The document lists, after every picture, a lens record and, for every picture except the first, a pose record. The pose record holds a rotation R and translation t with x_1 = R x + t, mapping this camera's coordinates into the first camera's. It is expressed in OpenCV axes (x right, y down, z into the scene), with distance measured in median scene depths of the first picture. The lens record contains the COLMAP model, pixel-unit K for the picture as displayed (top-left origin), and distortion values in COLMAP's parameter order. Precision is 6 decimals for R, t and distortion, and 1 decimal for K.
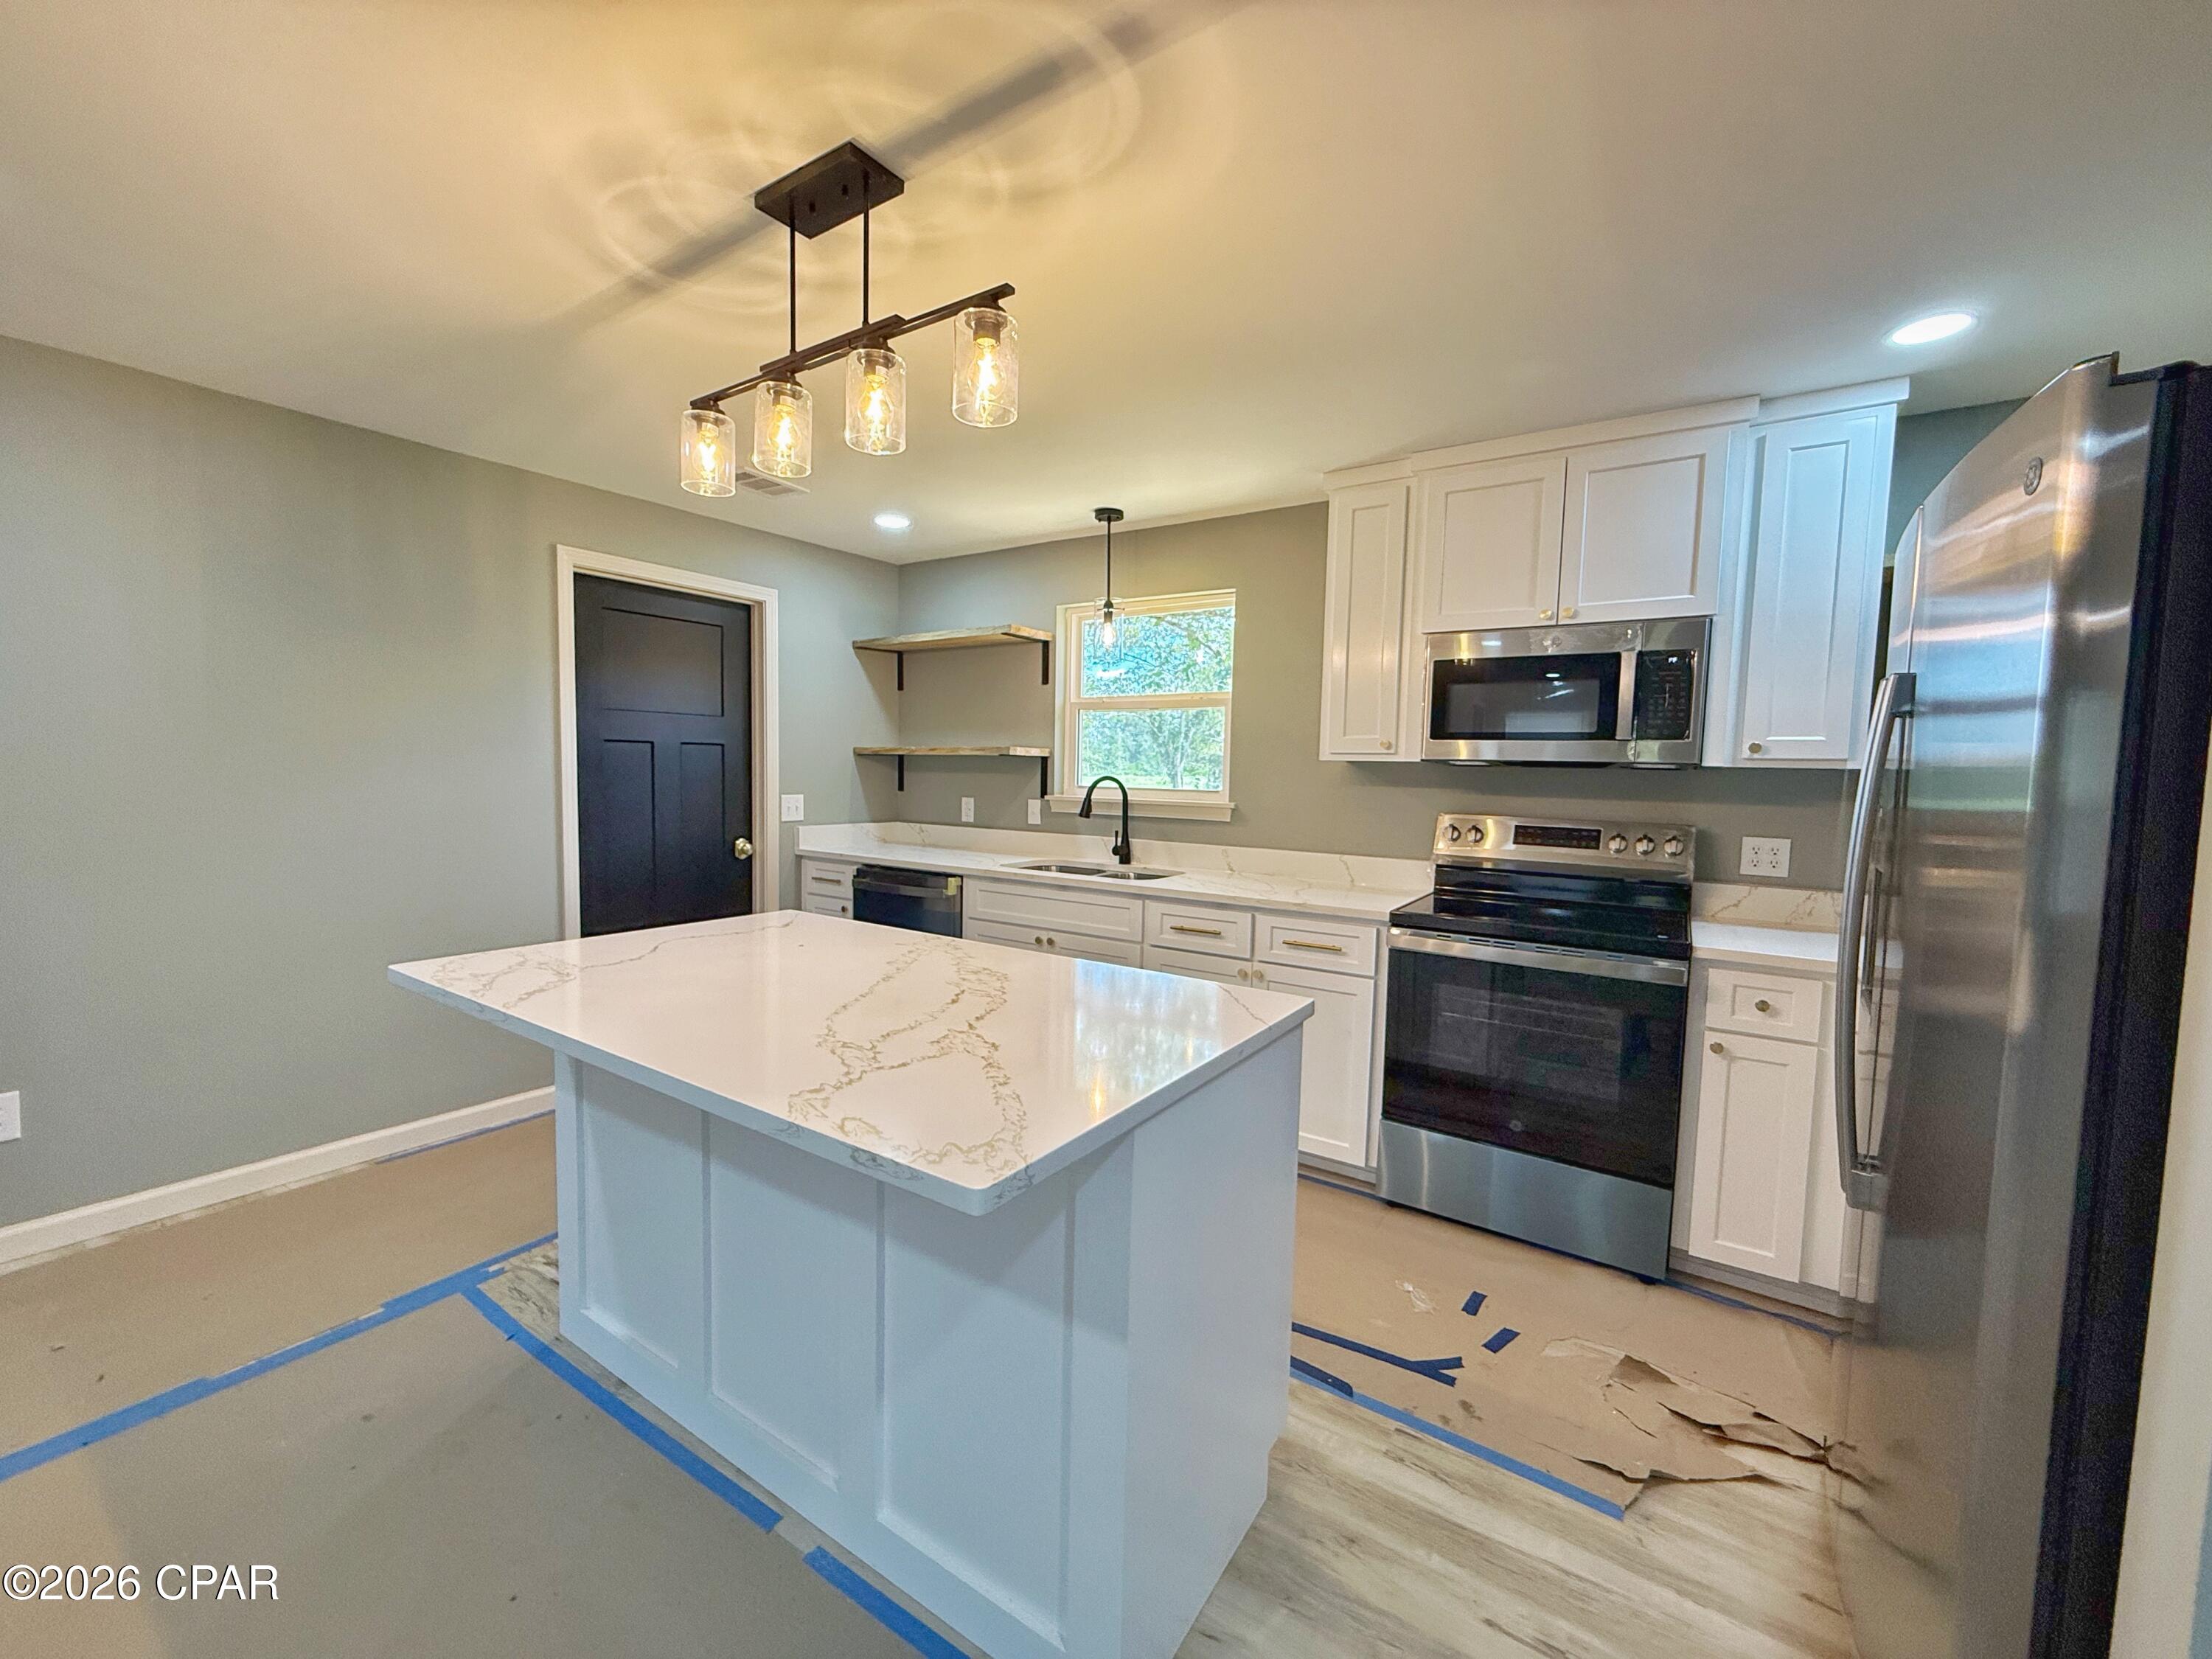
lens RADIAL K [[883.9, 0, 1106.0], [0, 883.9, 829.5], [0, 0, 1]] dist [-0.001172, -0.000098]
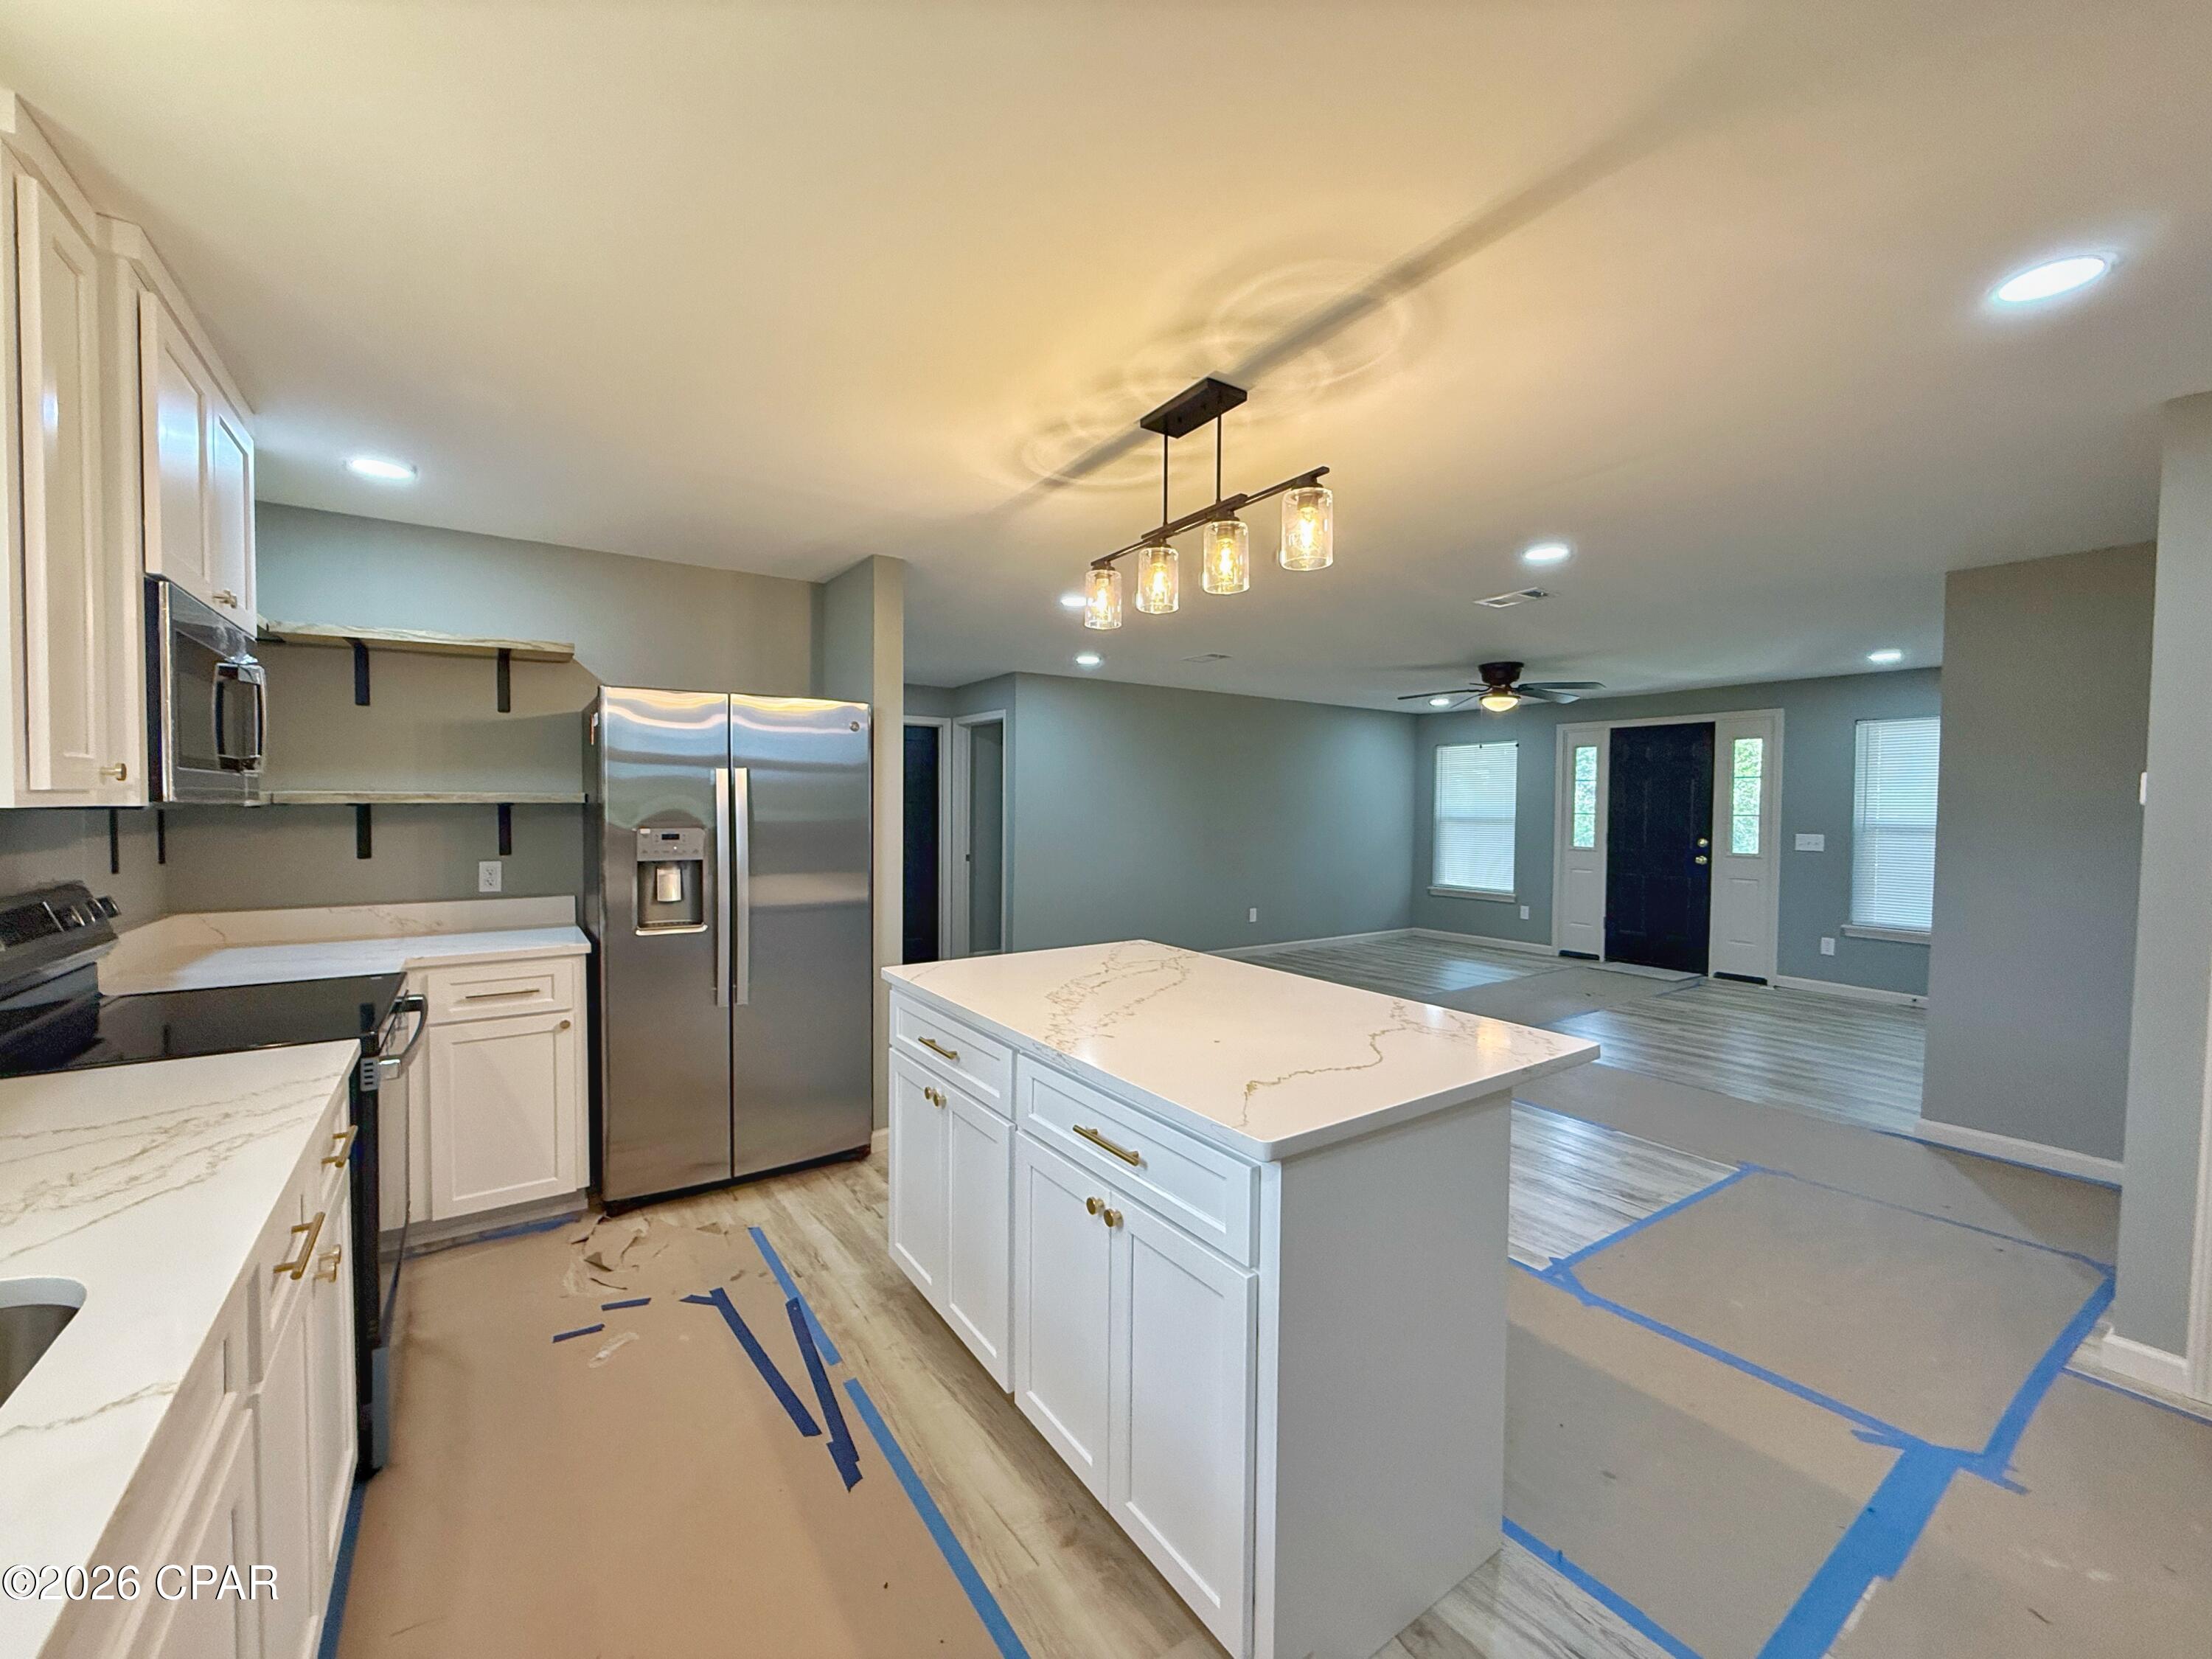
lens RADIAL K [[875.3, 0, 1097.6], [0, 875.3, 829.4], [0, 0, 1]] dist [0.000051, -0.000025]
pose [[-0.925256, -0.041432, 0.377075, -0.339119], [-0.000056, 0.994033, 0.109084, -0.107323], [-0.379344, 0.100909, -0.919736, 1.119793]]
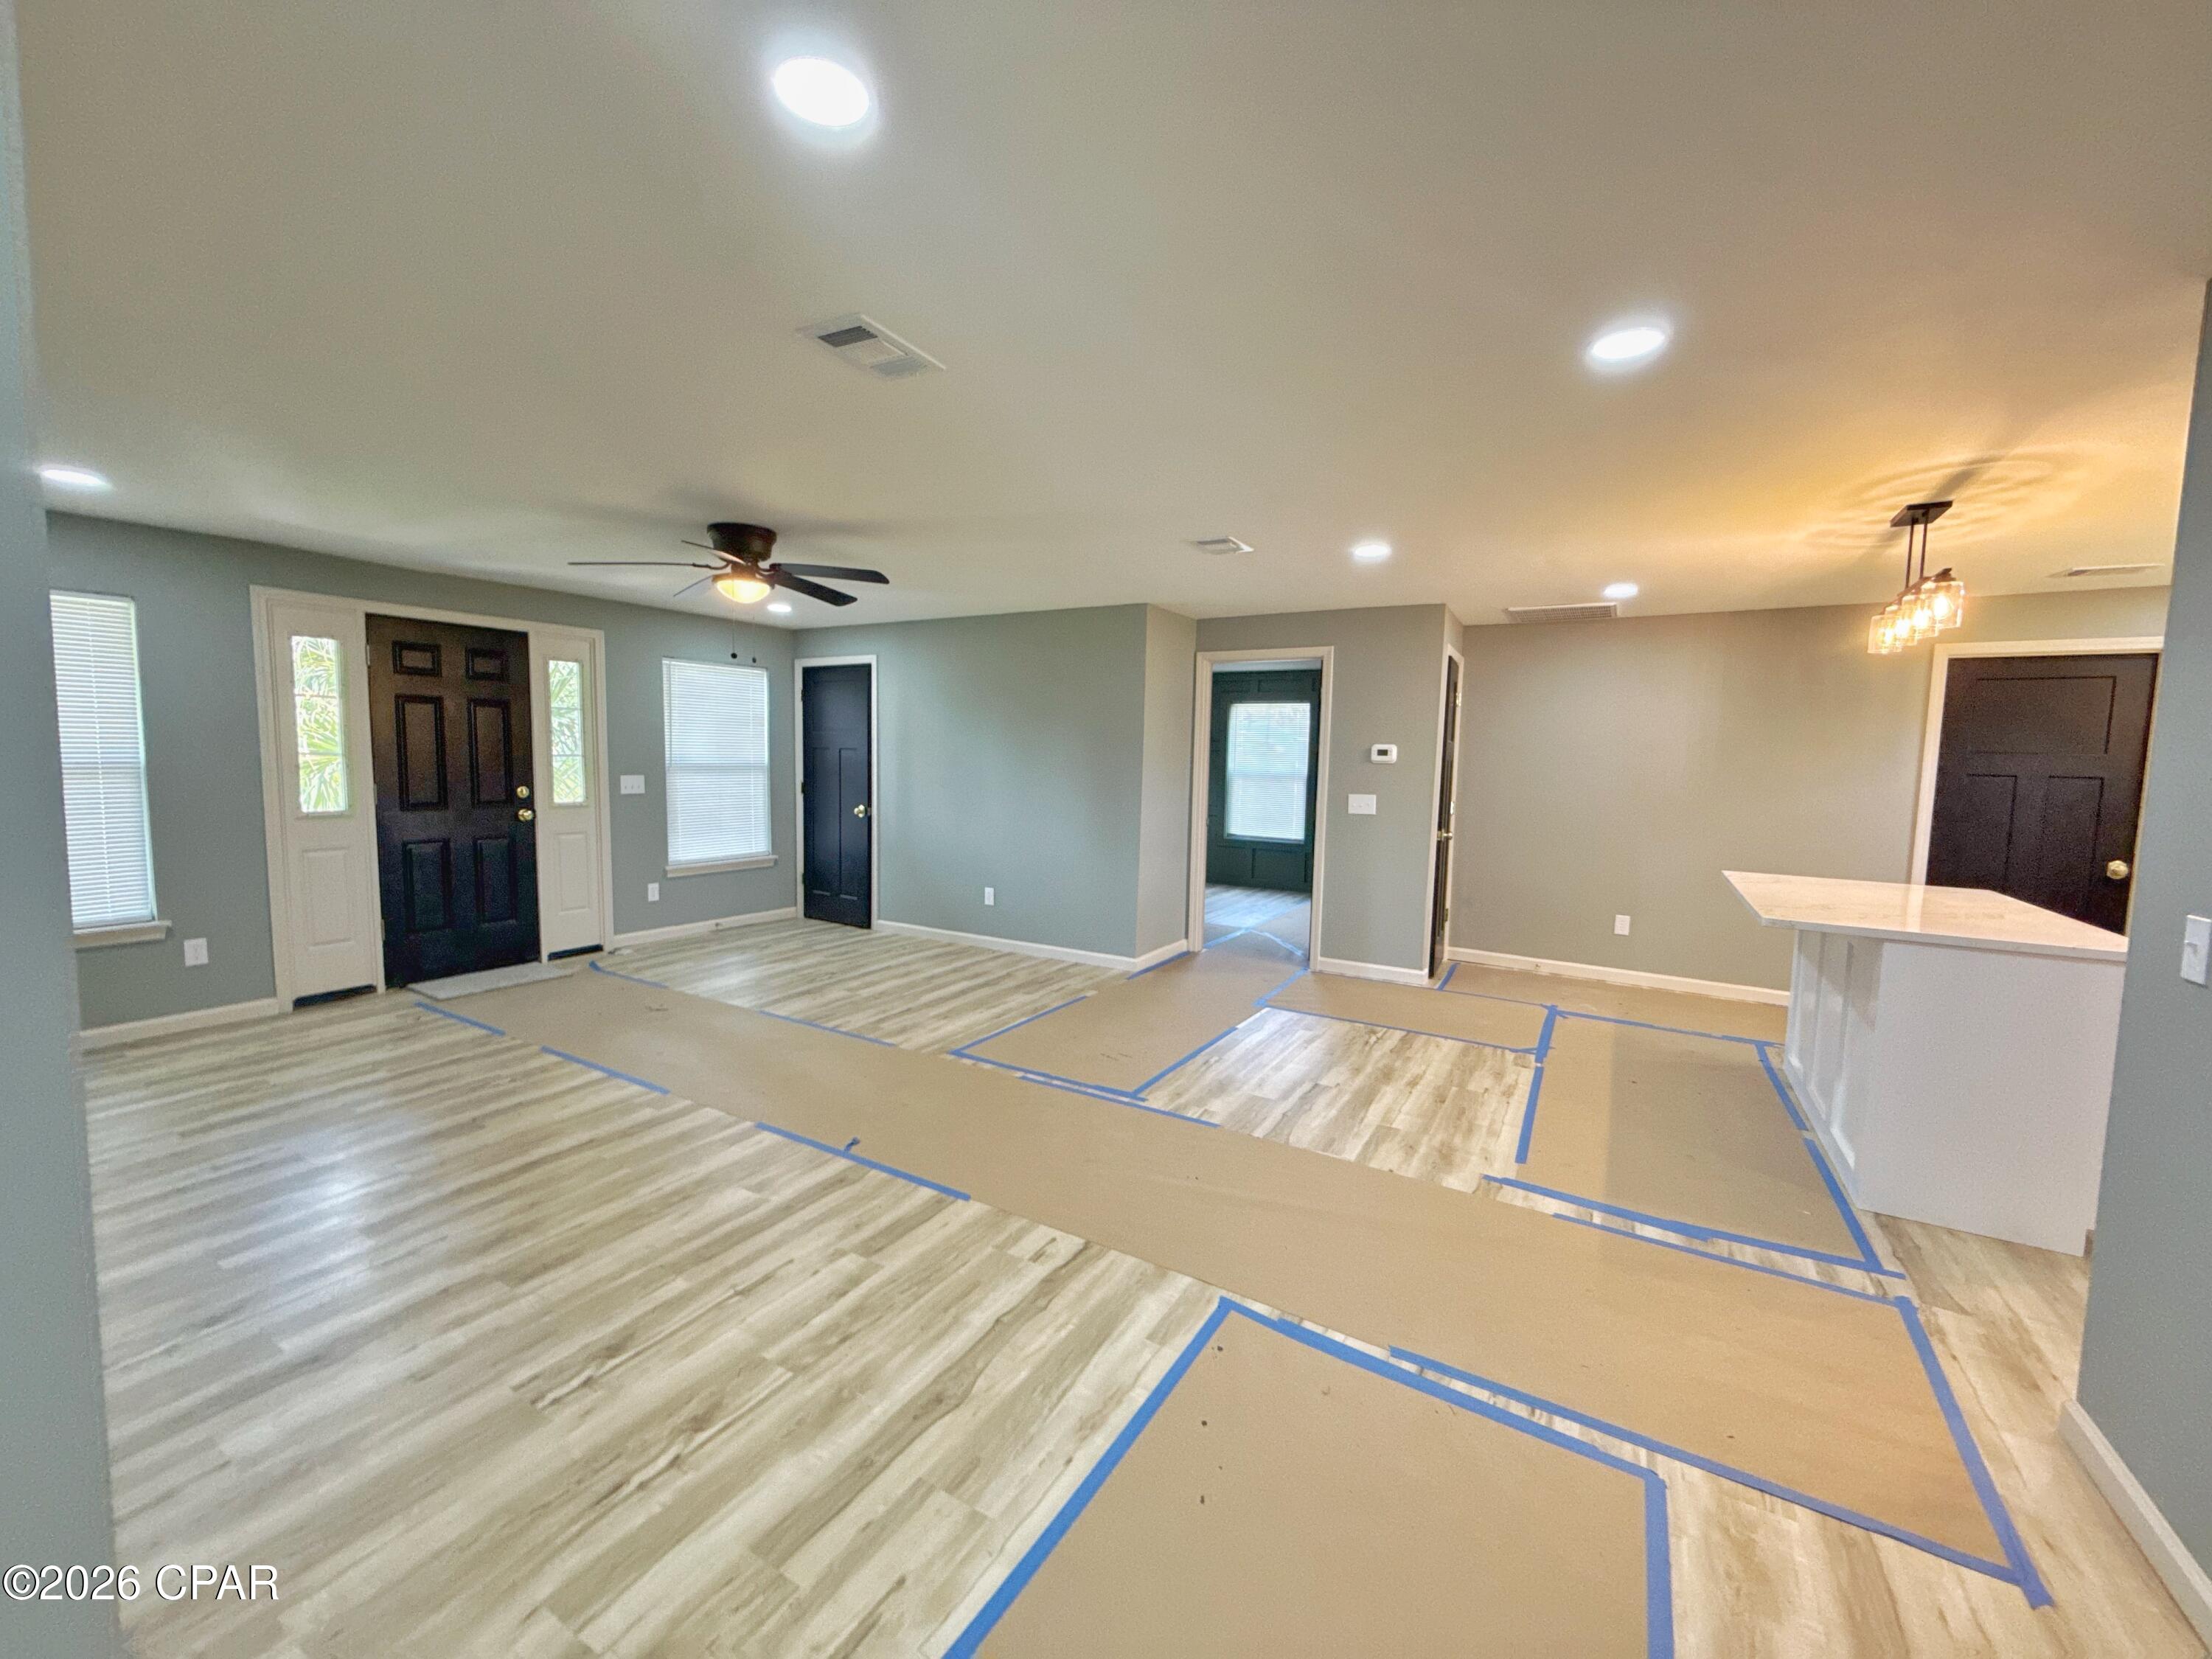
lens RADIAL K [[875.9, 0, 1096.1], [0, 875.9, 846.8], [0, 0, 1]] dist [-0.005491, -0.000025]
pose [[0.045637, 0.081398, -0.995636, 0.780964], [-0.094220, 0.992582, 0.076830, 0.036552], [0.994505, 0.090302, 0.052968, -0.444607]]
